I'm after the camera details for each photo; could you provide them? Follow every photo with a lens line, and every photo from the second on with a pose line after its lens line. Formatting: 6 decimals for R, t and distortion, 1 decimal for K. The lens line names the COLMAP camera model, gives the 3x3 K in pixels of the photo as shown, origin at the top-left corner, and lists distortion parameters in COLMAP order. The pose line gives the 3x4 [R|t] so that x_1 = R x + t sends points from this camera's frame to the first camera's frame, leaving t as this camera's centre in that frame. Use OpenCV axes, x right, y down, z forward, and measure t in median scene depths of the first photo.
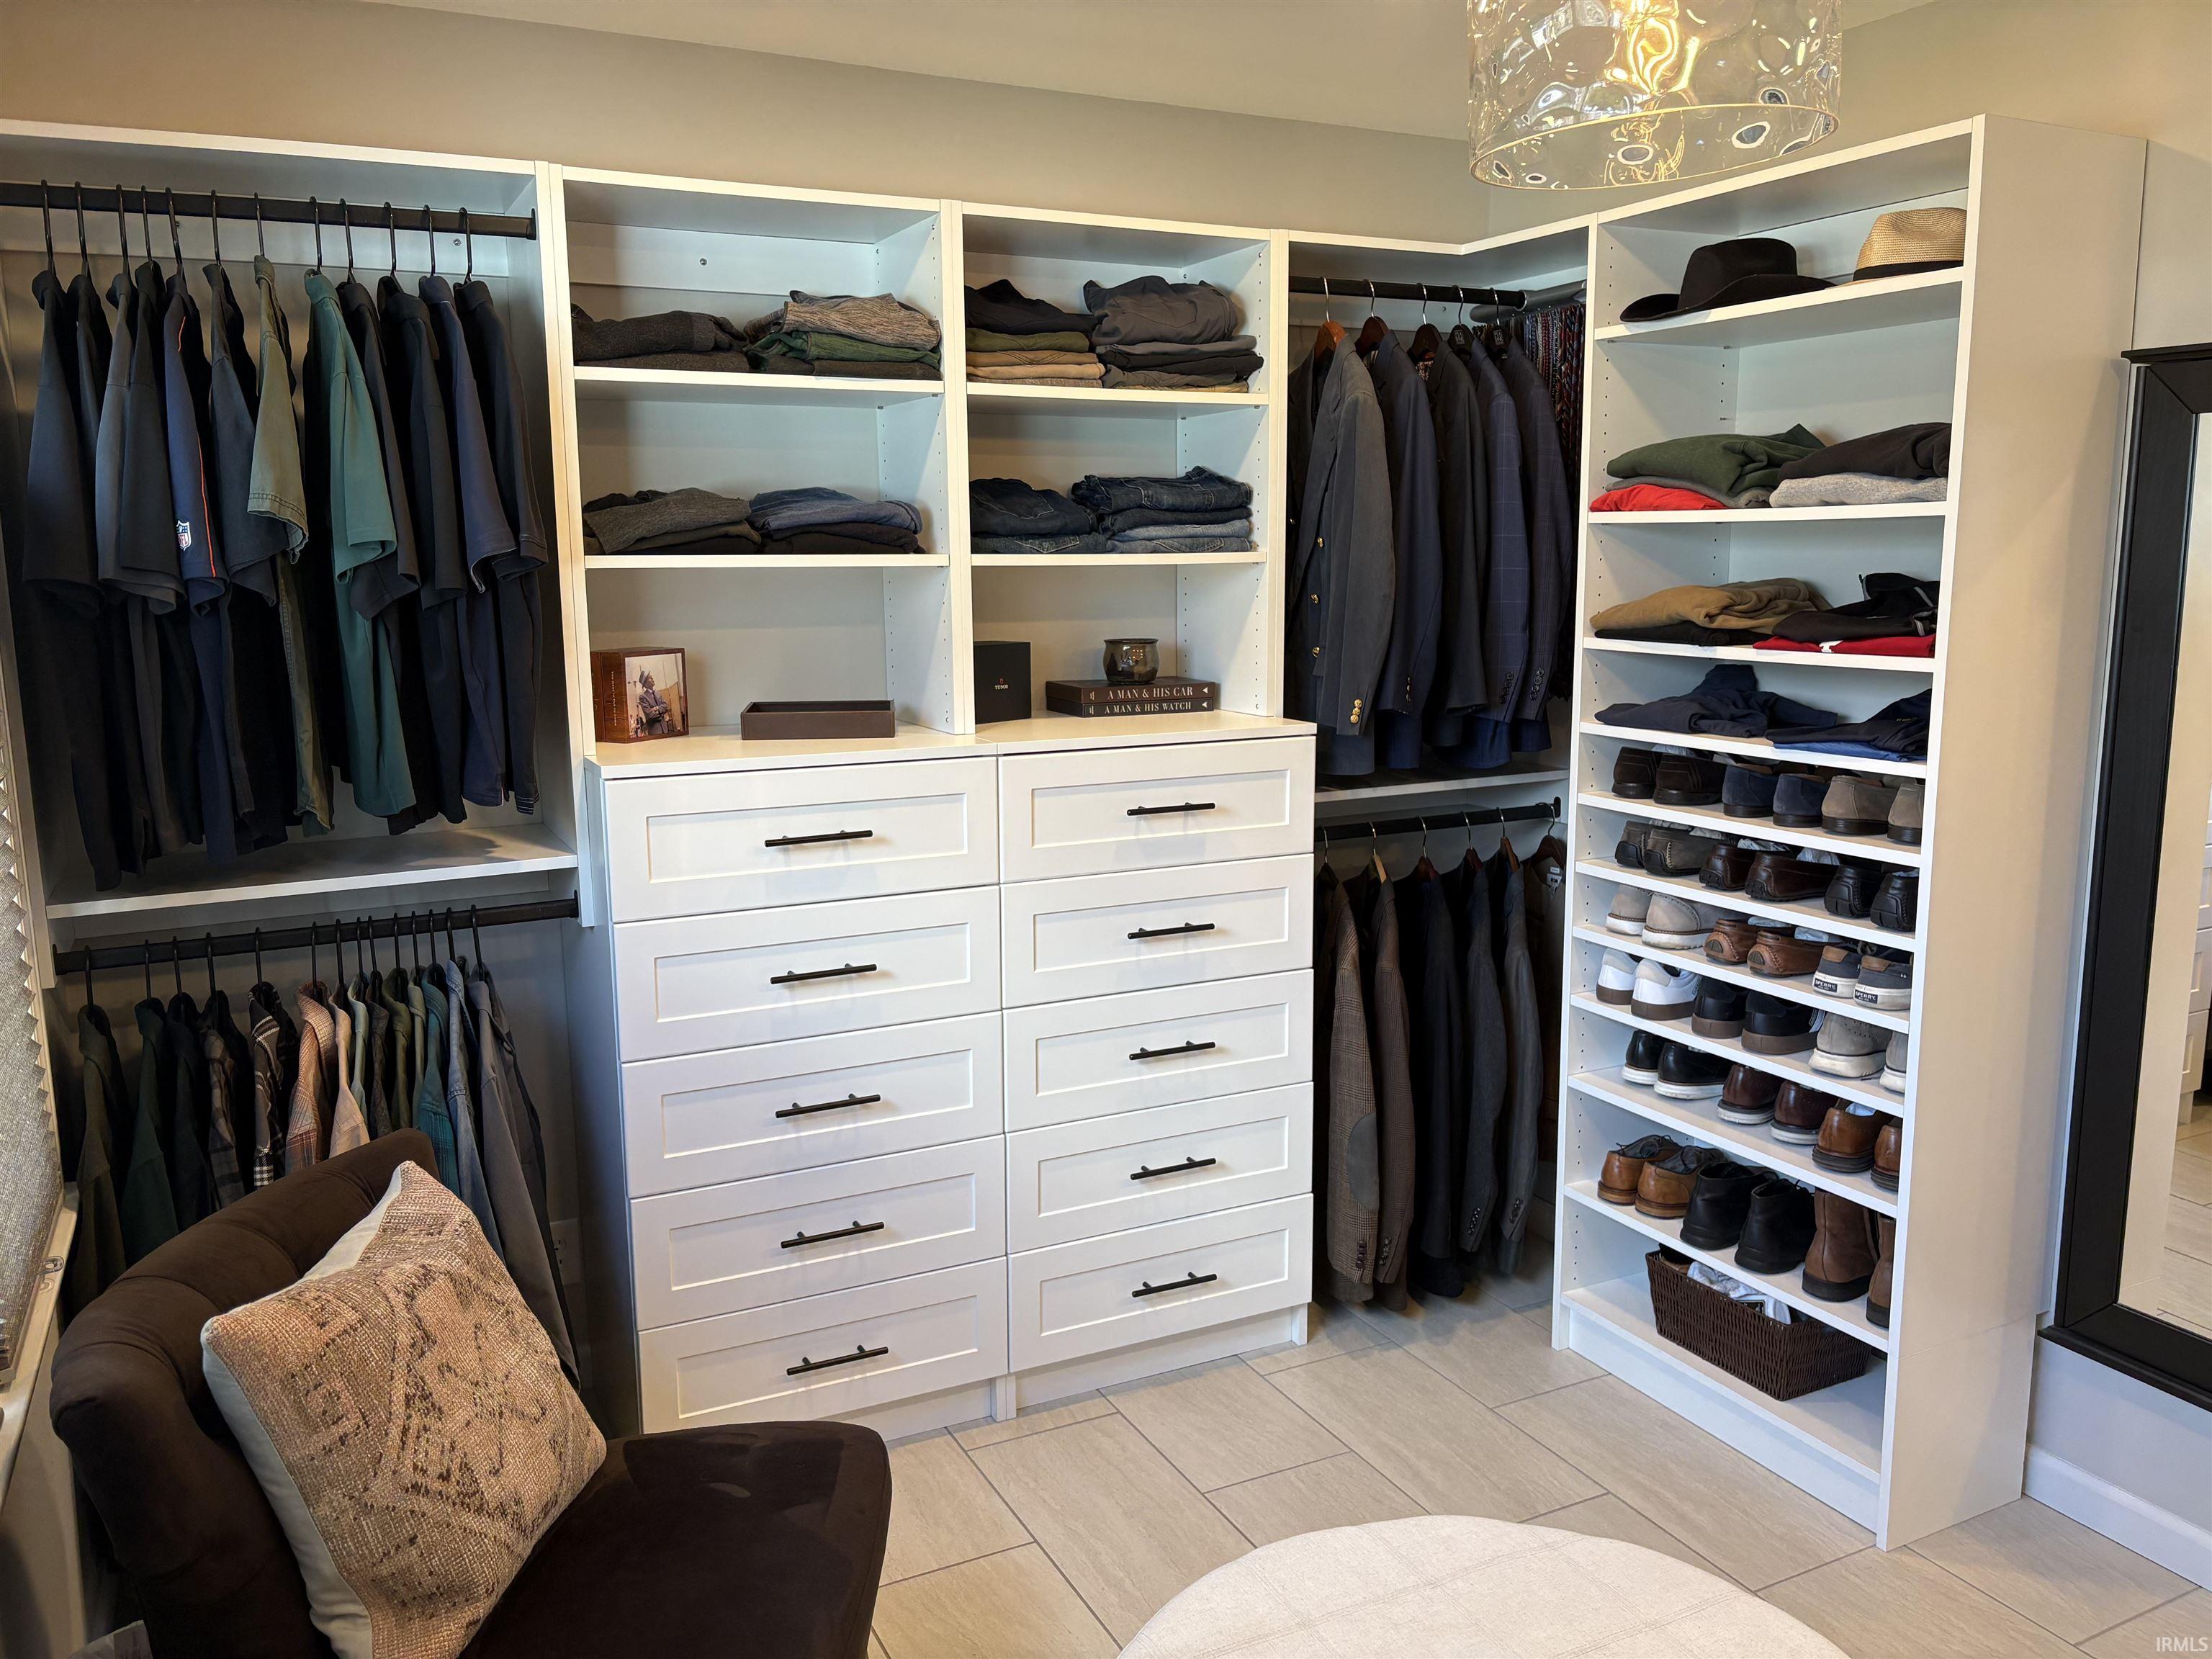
lens RADIAL K [[1688.7, 0, 1106.0], [0, 1688.7, 829.5], [0, 0, 1]] dist [0.045103, -0.002936]
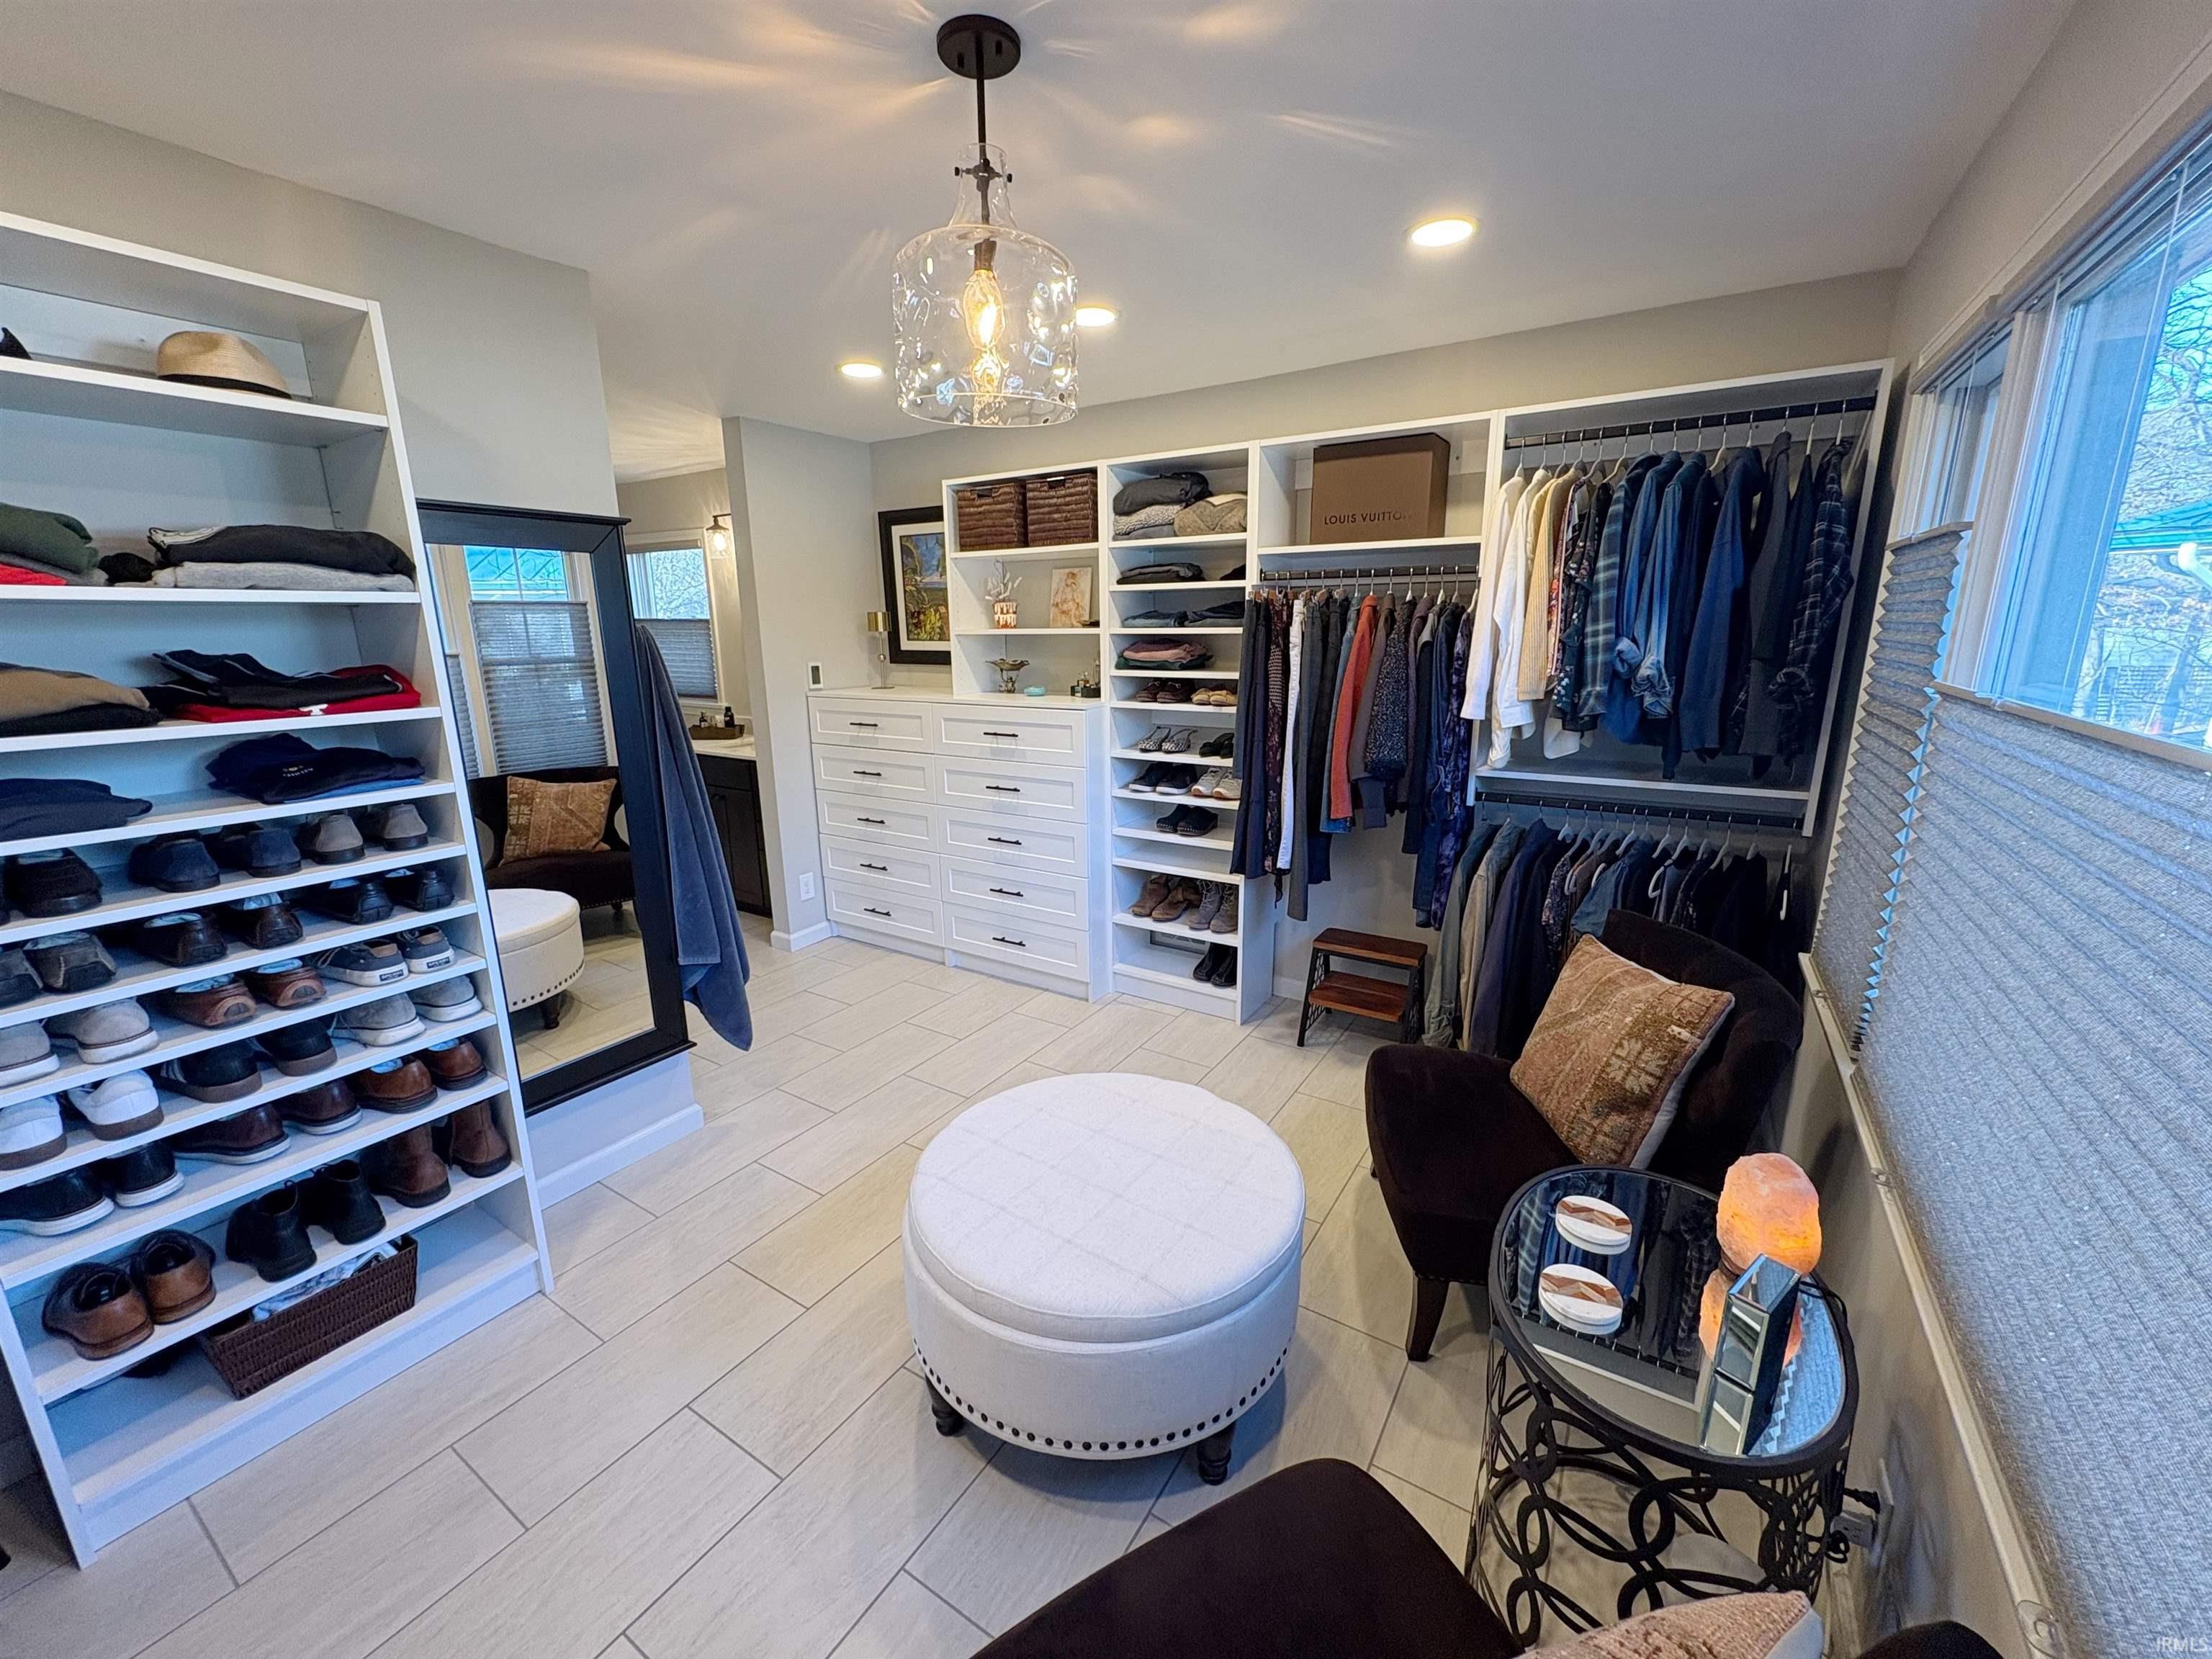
lens RADIAL K [[883.9, 0, 1106.0], [0, 883.9, 829.5], [0, 0, 1]] dist [0.003136, 0.000312]
pose [[-0.513767, -0.182464, 0.838302, -0.377874], [0.154580, 0.941443, 0.299651, -0.124226], [-0.843889, 0.283536, -0.455477, 0.809470]]
